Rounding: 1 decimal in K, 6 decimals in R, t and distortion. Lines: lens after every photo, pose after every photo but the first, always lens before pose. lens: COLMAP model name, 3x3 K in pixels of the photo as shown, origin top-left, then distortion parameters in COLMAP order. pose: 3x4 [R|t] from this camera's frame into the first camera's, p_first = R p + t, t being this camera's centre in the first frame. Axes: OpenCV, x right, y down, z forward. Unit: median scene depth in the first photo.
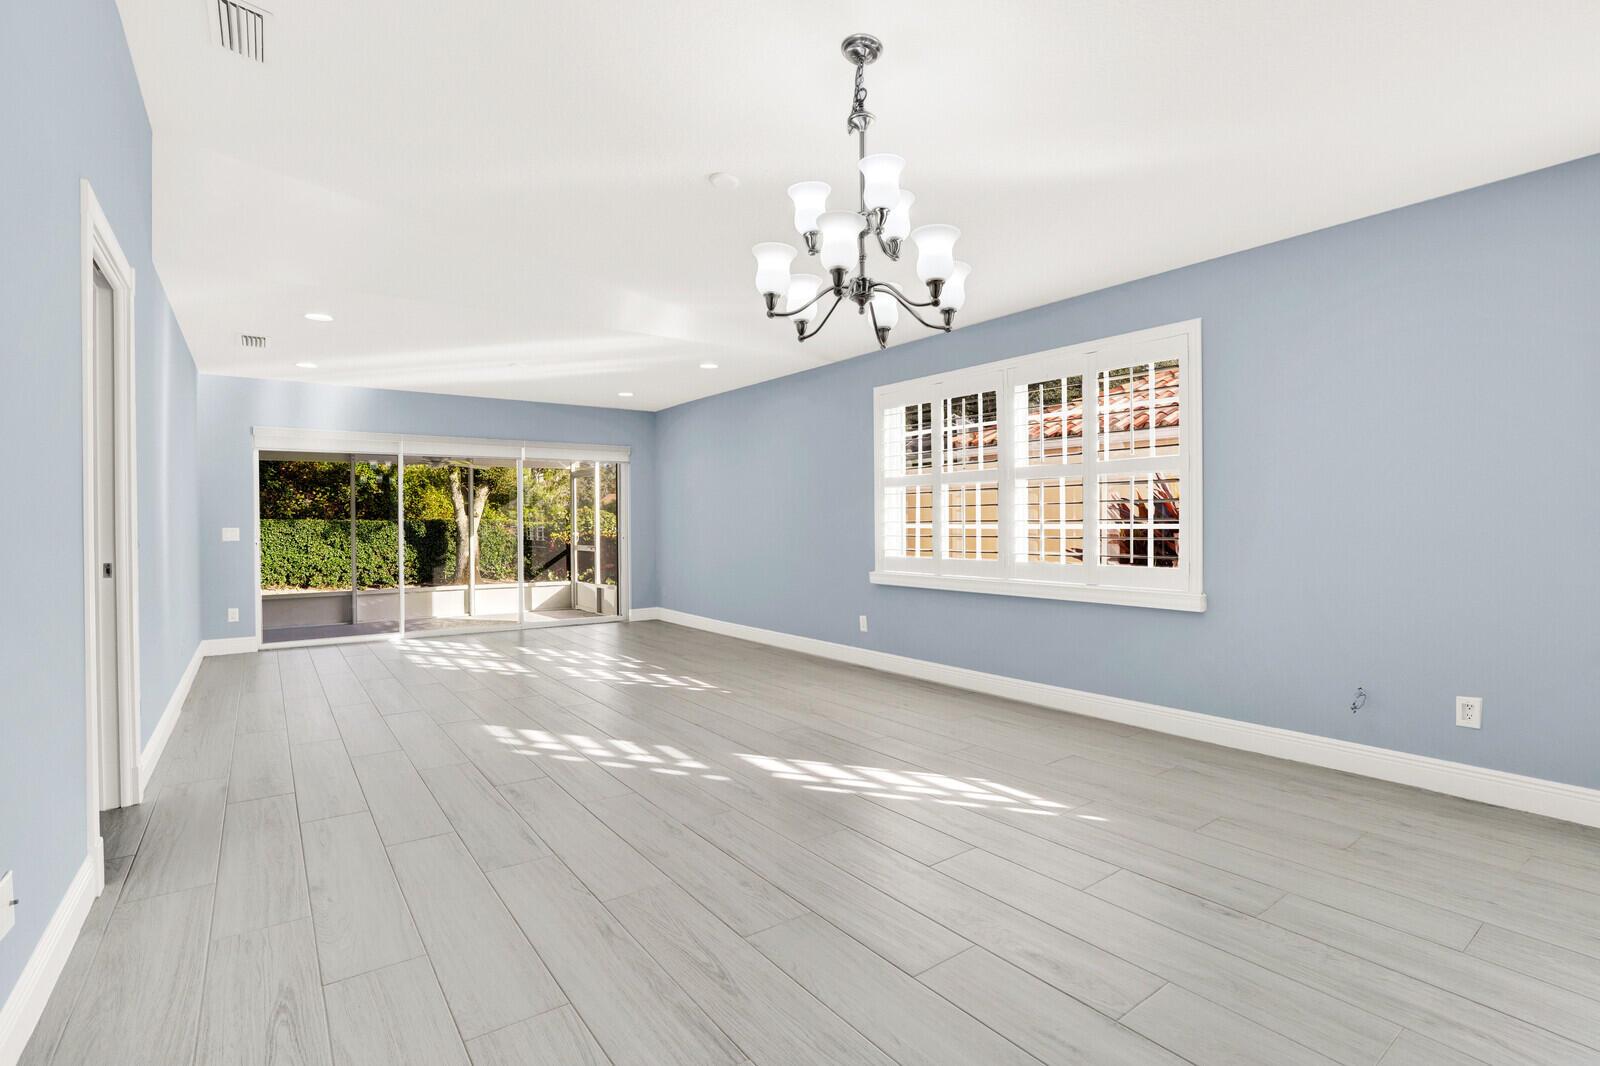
lens RADIAL K [[788.6, 0, 785.9], [0, 788.6, 529.0], [0, 0, 1]] dist [-0.032681, 0.000465]
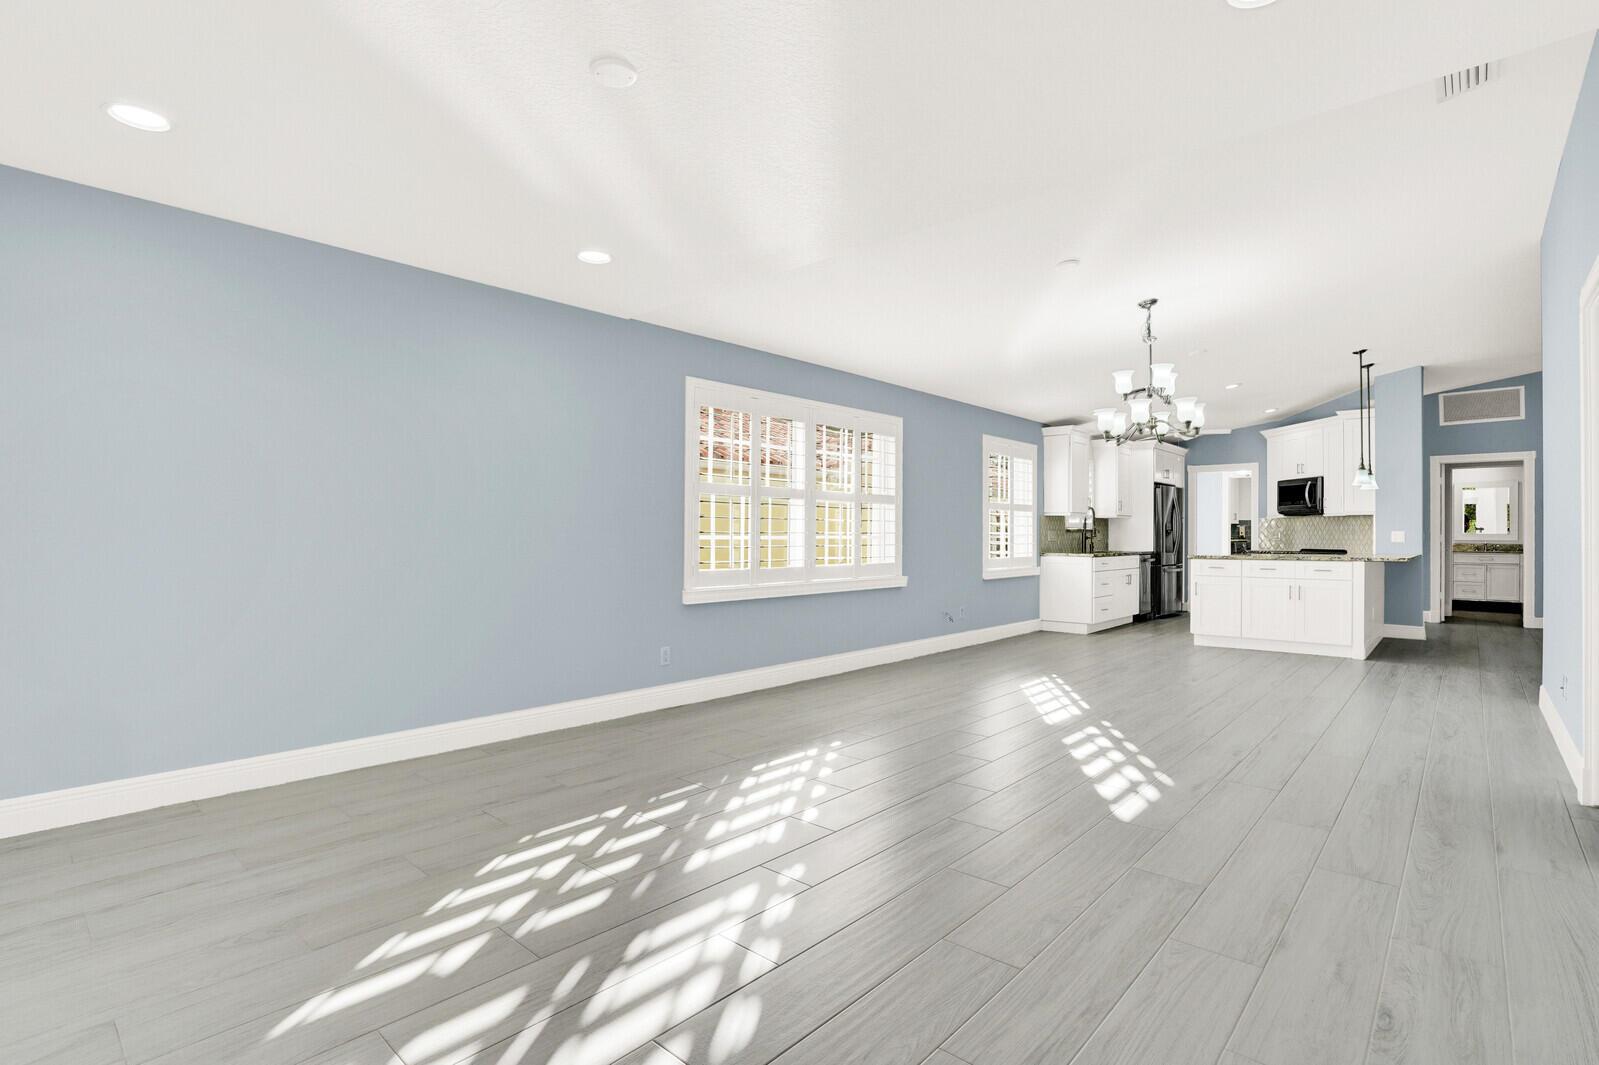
lens RADIAL K [[784.5, 0, 783.9], [0, 784.5, 537.7], [0, 0, 1]] dist [-0.066488, -0.000142]
pose [[-0.211584, 0.001200, 0.977359, -0.790813], [0.007109, 0.999975, 0.000311, -0.002620], [-0.977334, 0.007014, -0.211587, 1.141452]]
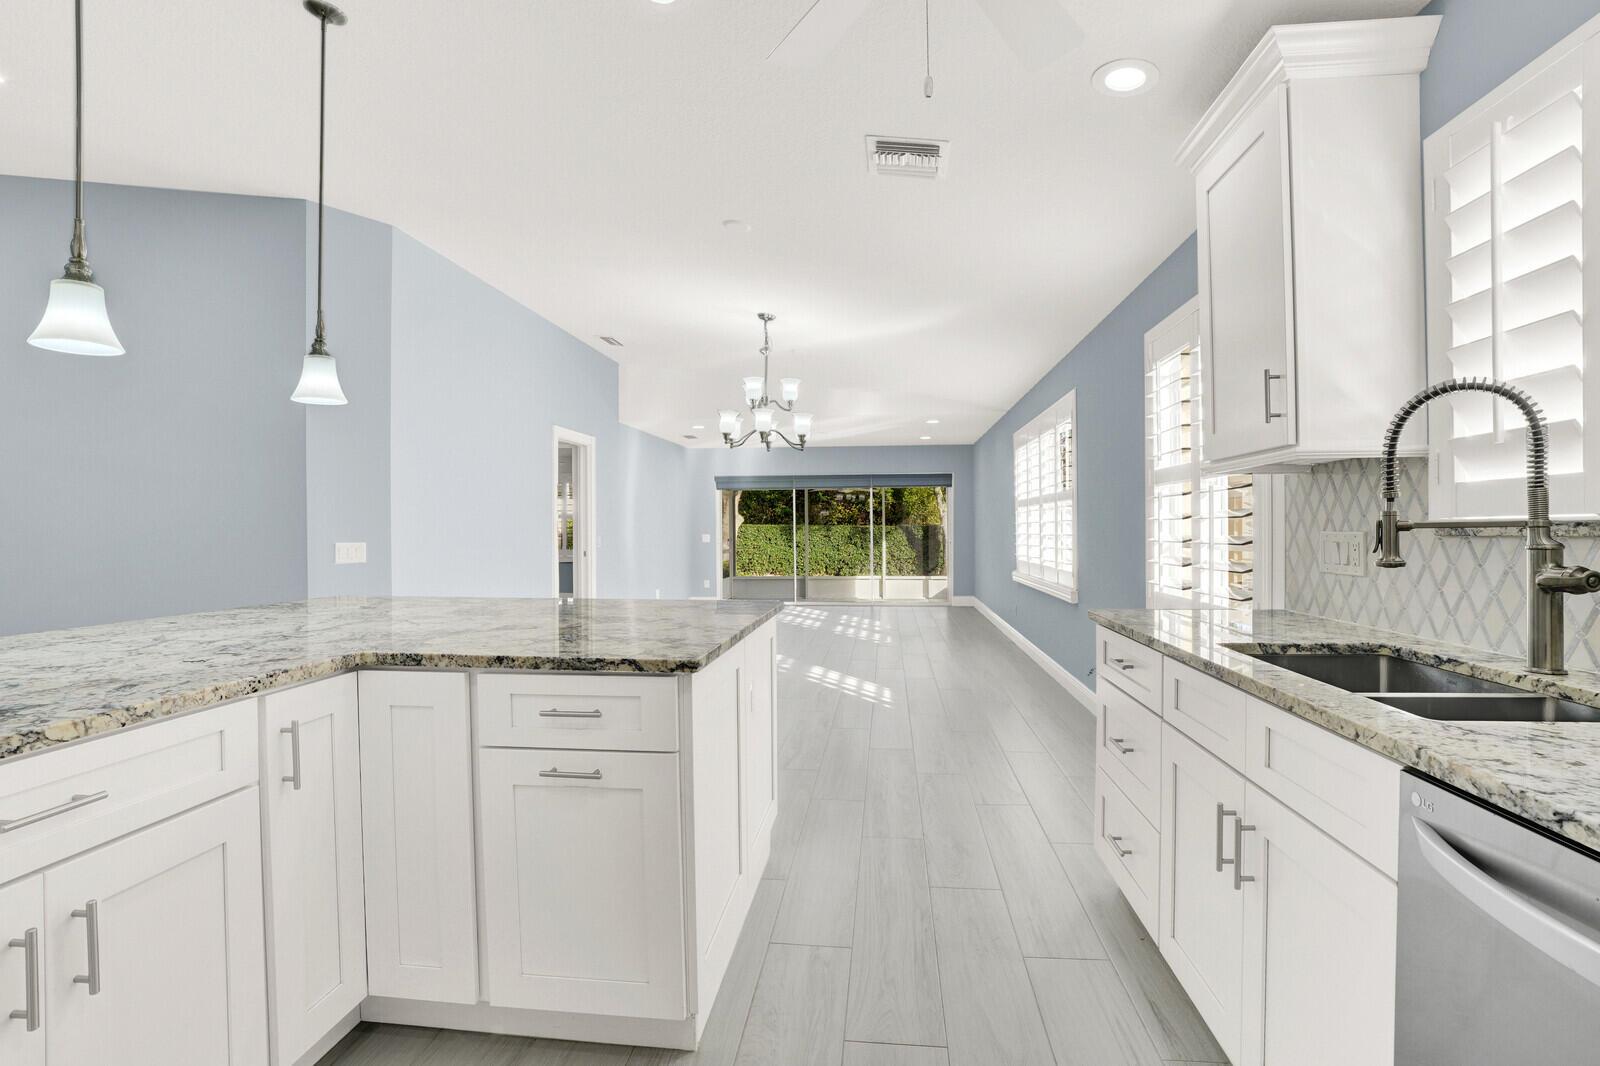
lens RADIAL K [[788.6, 0, 785.9], [0, 788.6, 529.0], [0, 0, 1]] dist [-0.032681, 0.000465]
pose [[0.750546, 0.001158, -0.660818, 0.675110], [-0.003077, 0.999994, -0.001743, -0.011184], [0.660812, 0.003341, 0.750544, -0.237259]]
